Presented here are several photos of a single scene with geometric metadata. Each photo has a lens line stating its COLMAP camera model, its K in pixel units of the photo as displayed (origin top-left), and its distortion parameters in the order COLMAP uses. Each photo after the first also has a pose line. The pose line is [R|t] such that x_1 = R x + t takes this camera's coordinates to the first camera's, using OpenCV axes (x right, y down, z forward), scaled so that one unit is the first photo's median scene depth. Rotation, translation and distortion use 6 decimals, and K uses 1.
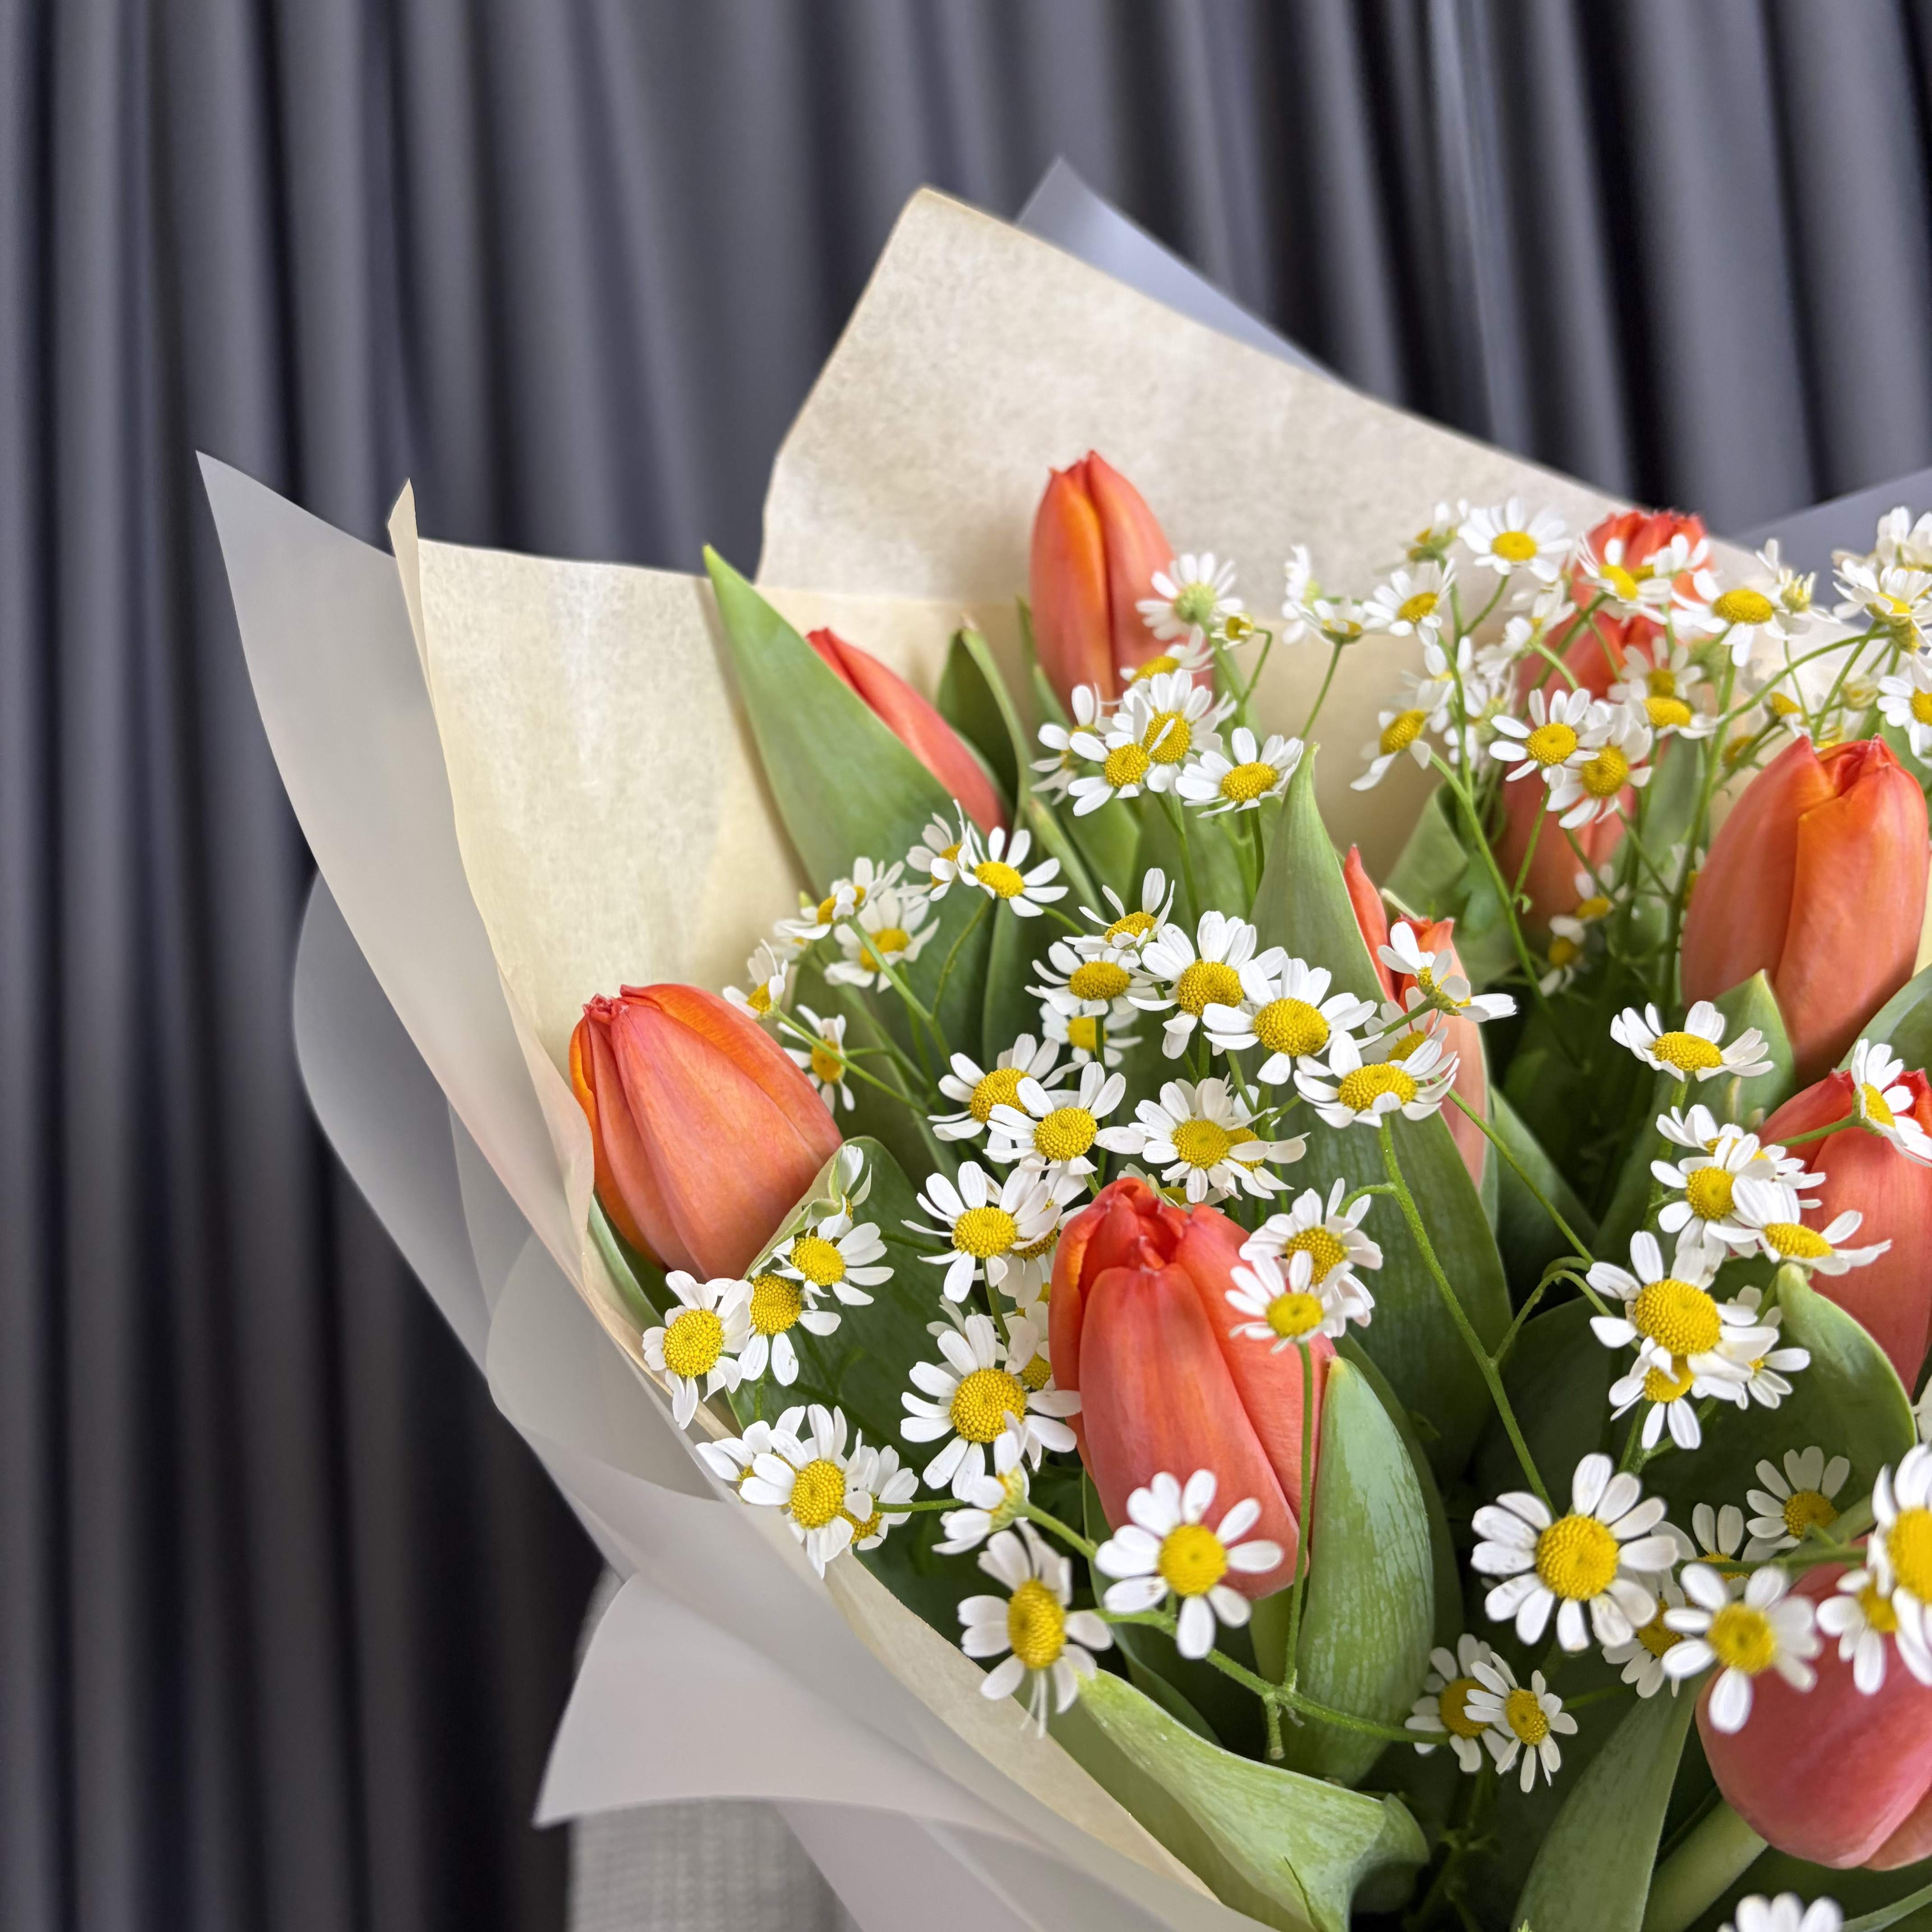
lens RADIAL K [[2037.2, 0, 999.0], [0, 2037.2, 981.2], [0, 0, 1]] dist [0.211570, -0.809899]
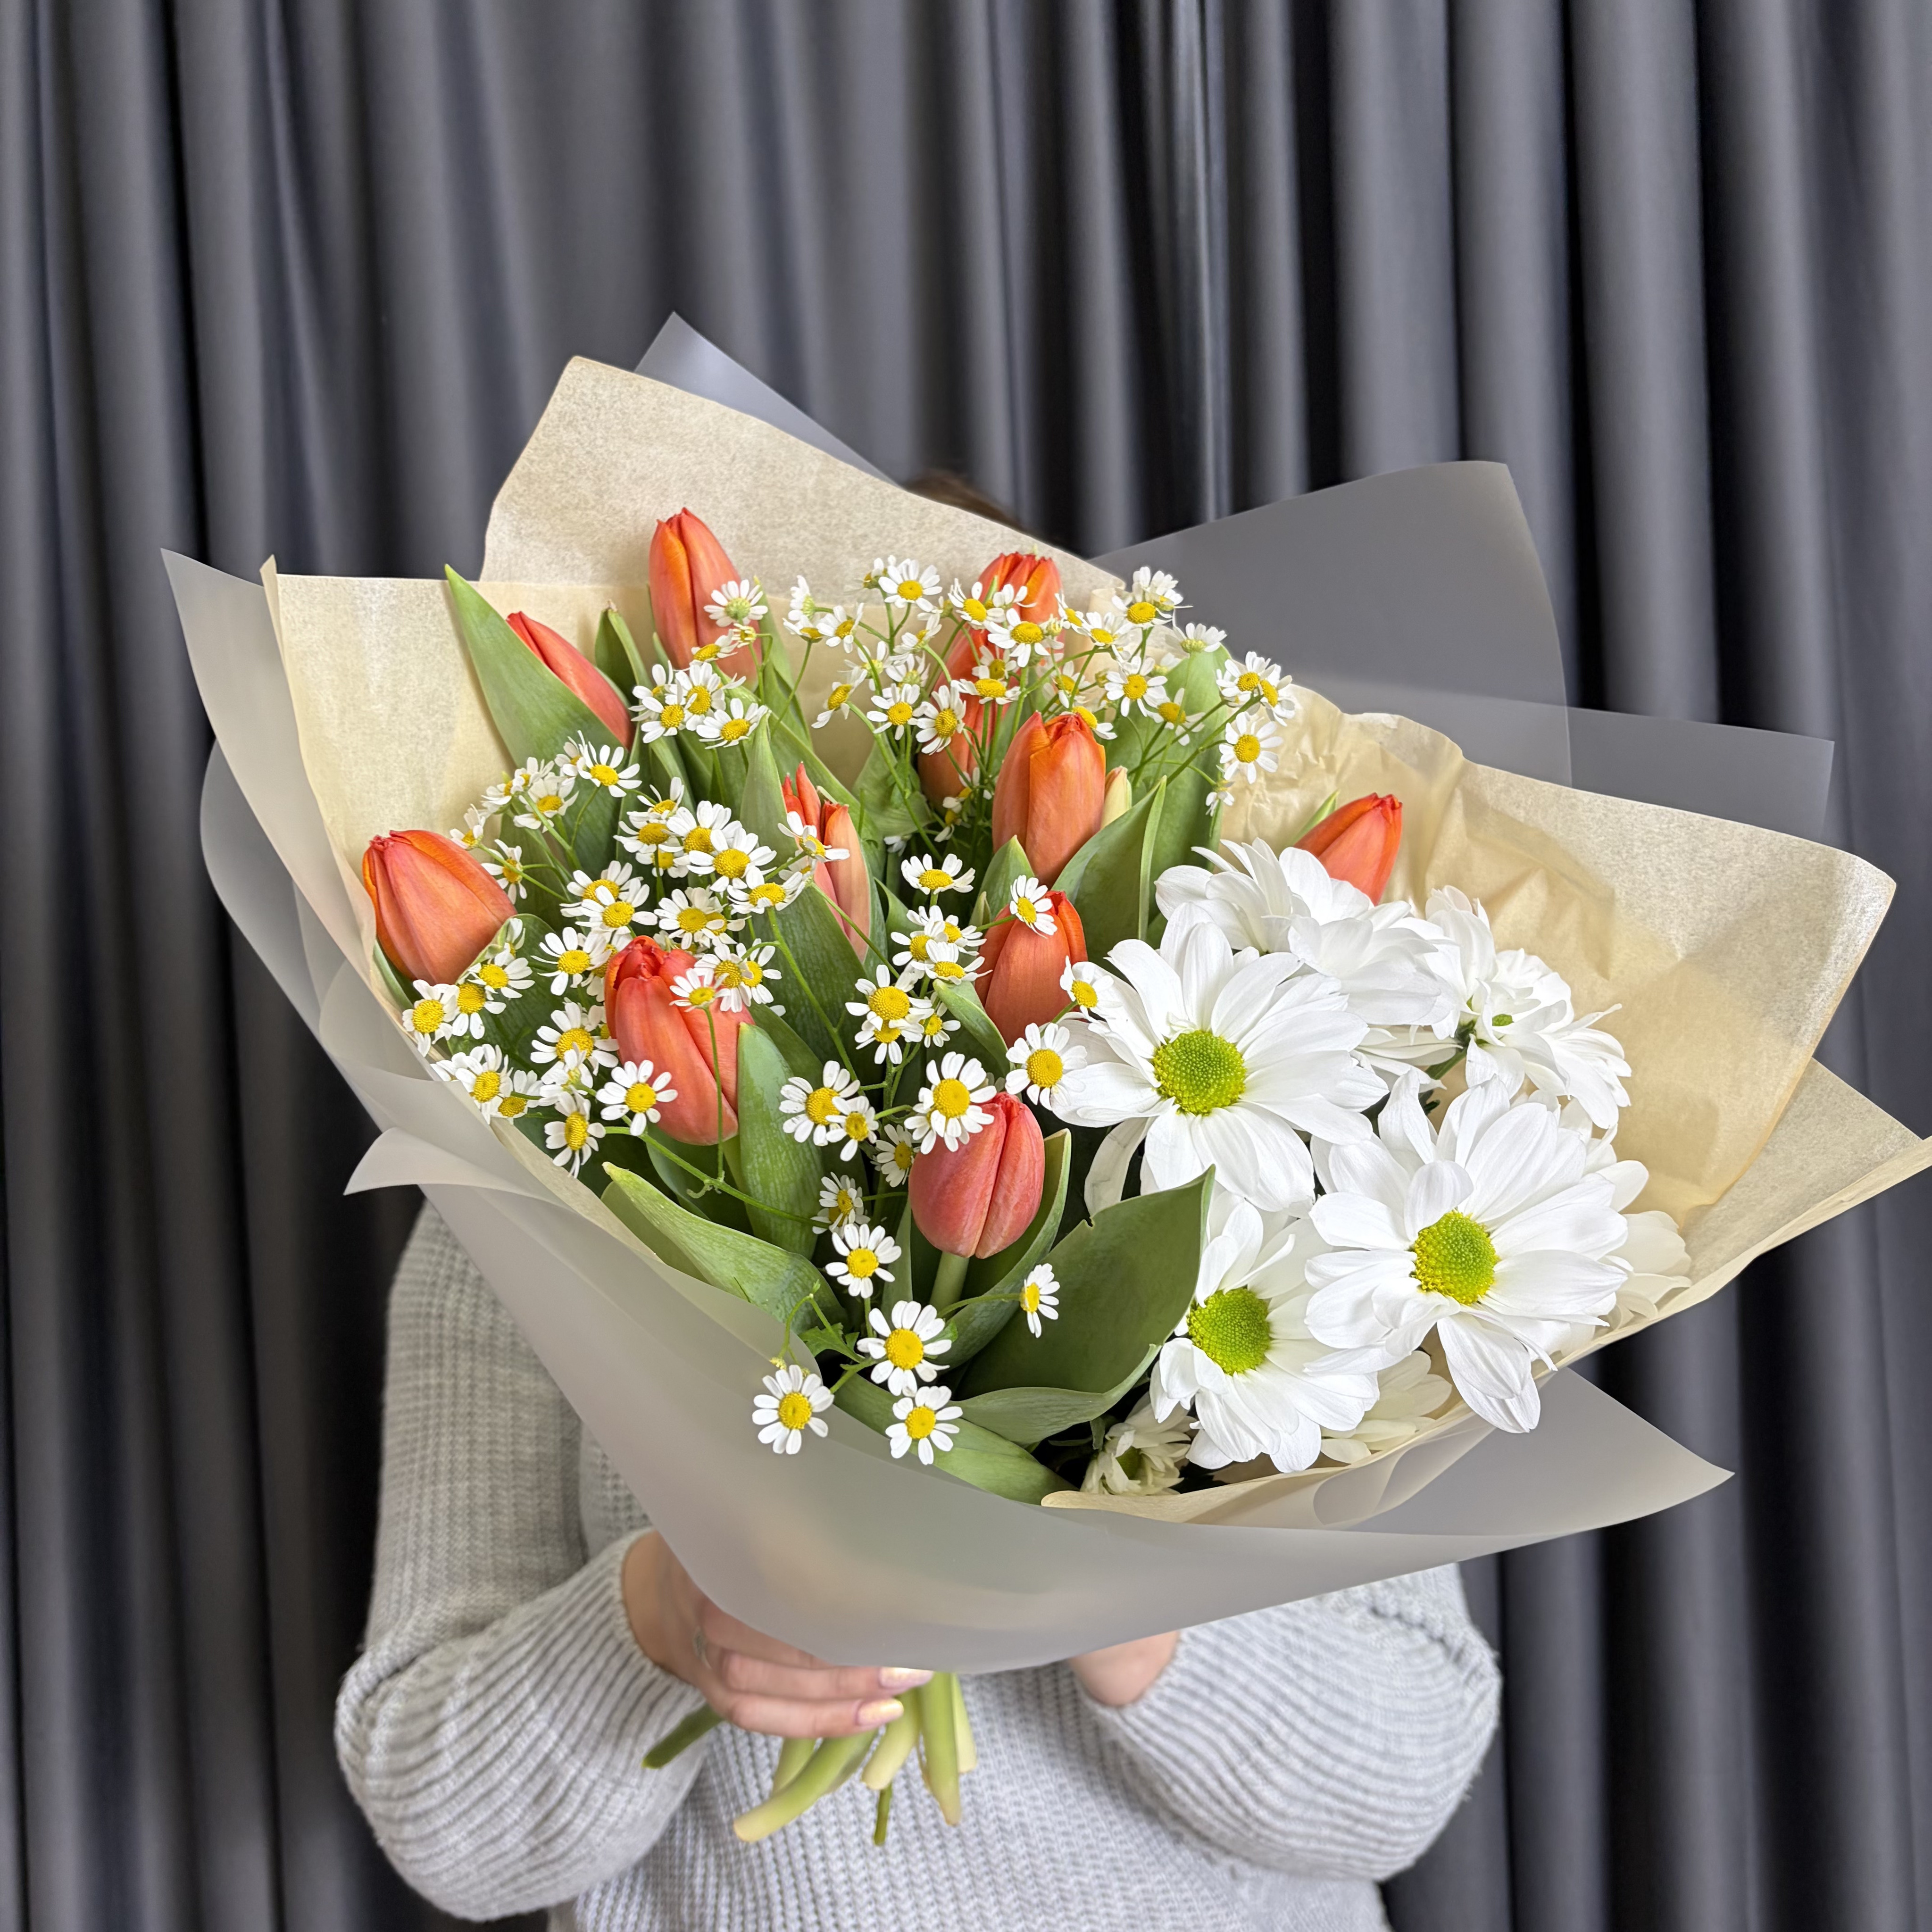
lens RADIAL K [[2037.2, 0, 999.0], [0, 2037.2, 981.2], [0, 0, 1]] dist [0.211570, -0.809899]
pose [[0.996639, 0.017845, 0.079947, 0.220156], [-0.026146, 0.994232, 0.104014, -0.070498], [-0.077630, -0.105755, 0.991357, -0.920949]]
